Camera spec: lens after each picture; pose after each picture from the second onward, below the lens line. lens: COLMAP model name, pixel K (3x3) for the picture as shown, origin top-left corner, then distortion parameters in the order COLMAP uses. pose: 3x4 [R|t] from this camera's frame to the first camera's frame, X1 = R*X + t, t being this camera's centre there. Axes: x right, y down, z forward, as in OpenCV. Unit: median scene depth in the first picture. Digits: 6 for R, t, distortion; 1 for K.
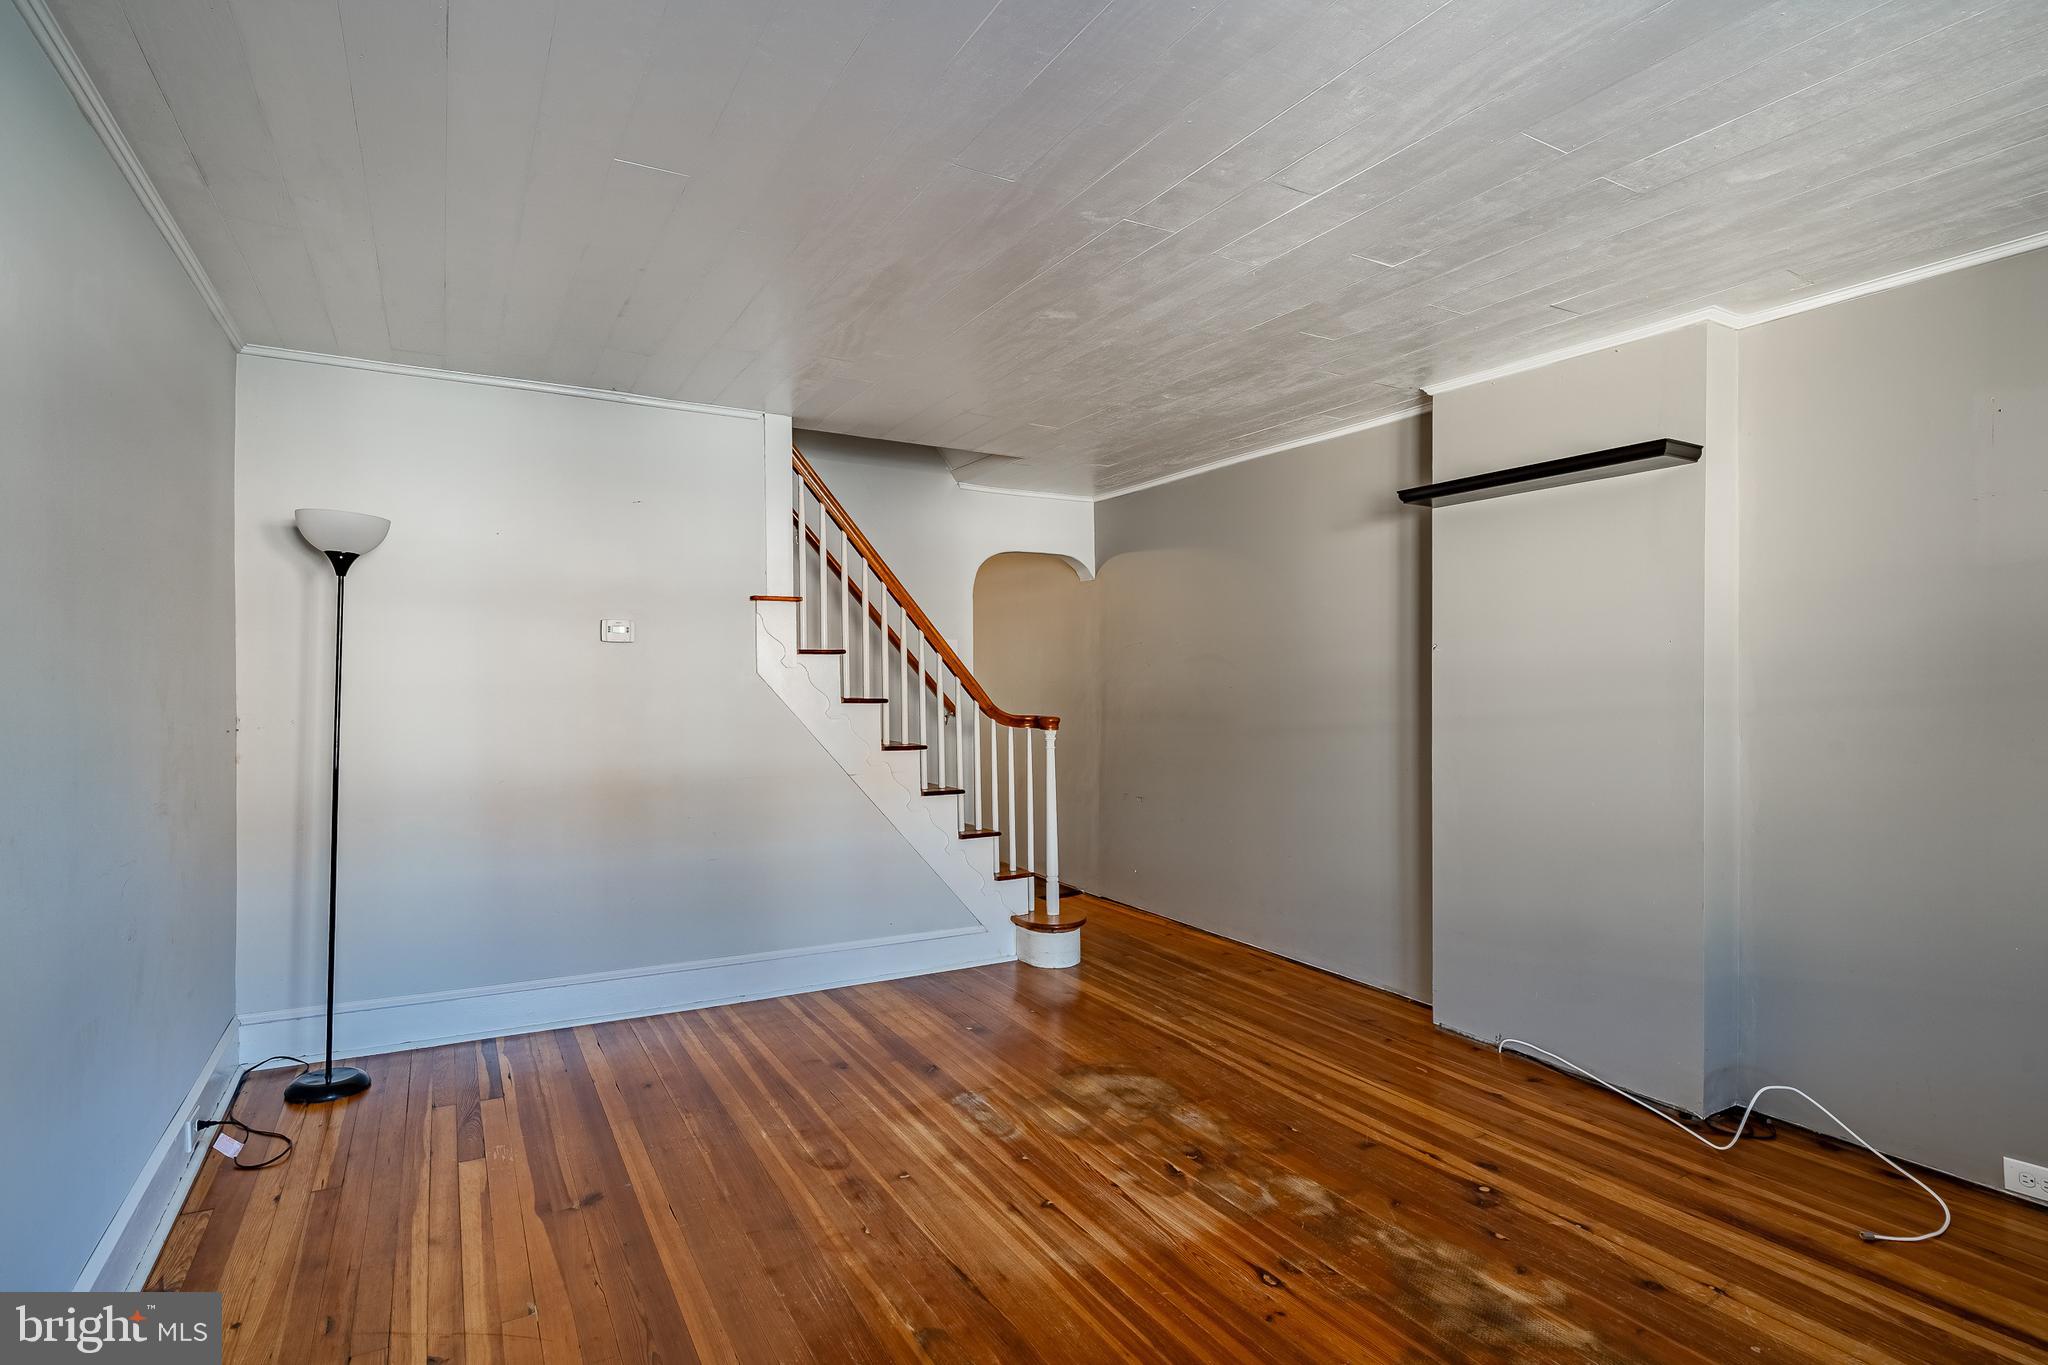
lens RADIAL K [[1012.8, 0, 1019.2], [0, 1012.8, 681.9], [0, 0, 1]] dist [-0.001995, 0.002677]
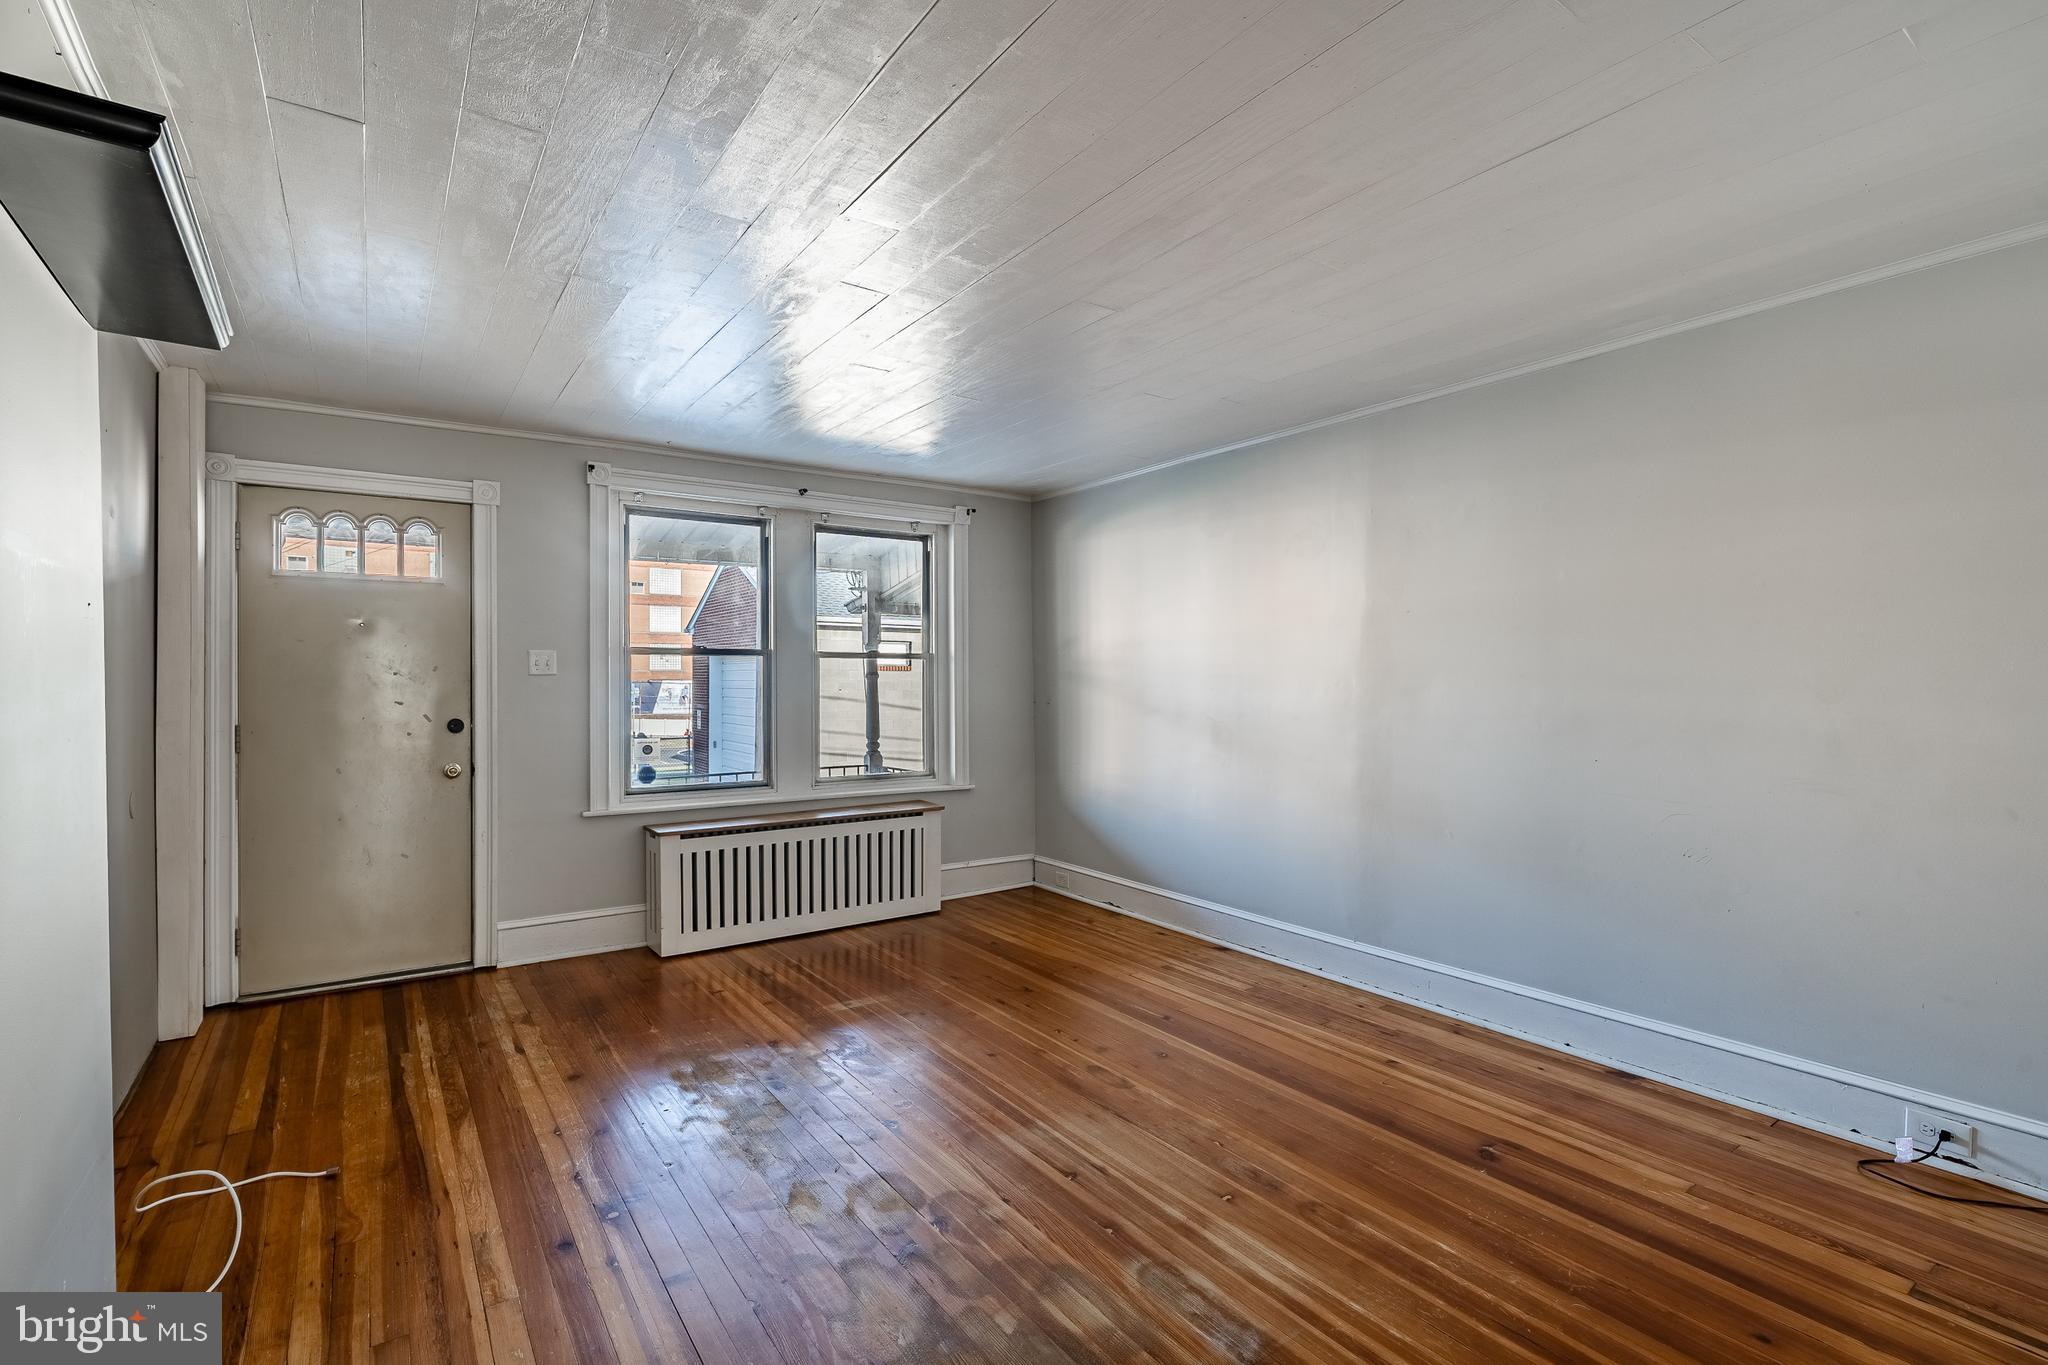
lens RADIAL K [[933.8, 0, 1018.2], [0, 933.8, 680.3], [0, 0, 1]] dist [-0.000028, -0.000262]
pose [[-0.995768, -0.002478, -0.091869, 0.140905], [-0.002742, 0.999992, 0.002747, 0.001971], [0.091862, 0.002987, -0.995767, 1.601744]]
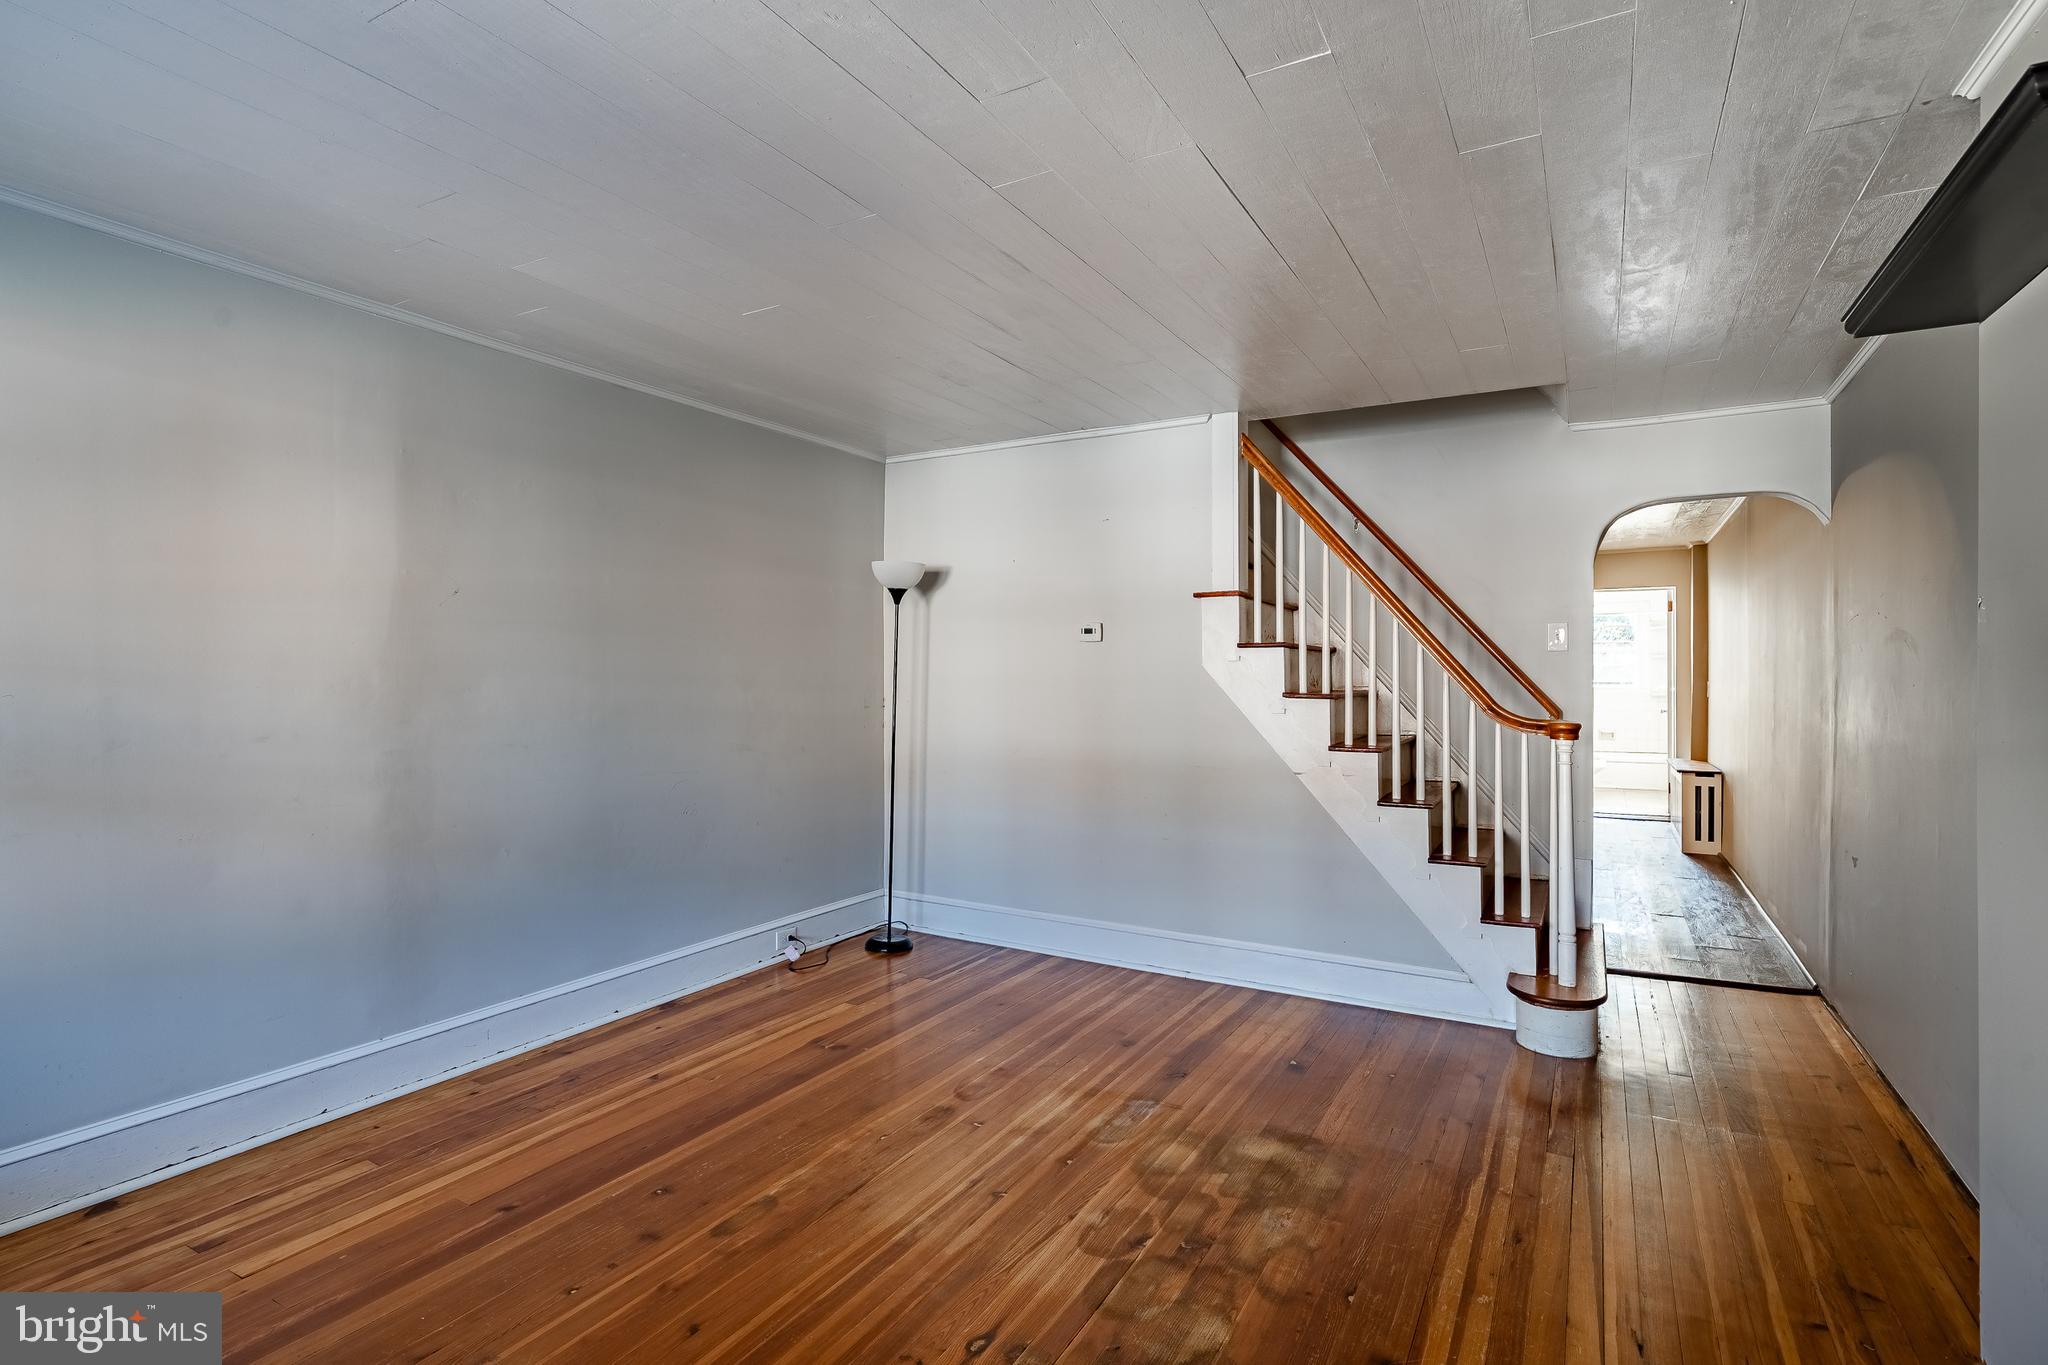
lens RADIAL K [[1012.8, 0, 1014.2], [0, 1012.8, 676.9], [0, 0, 1]] dist [-0.001995, 0.002677]
pose [[0.506562, 0.000404, -0.862204, 0.737645], [-0.001835, 0.999998, -0.000610, 0.003544], [0.862202, 0.001891, 0.506562, 0.413548]]
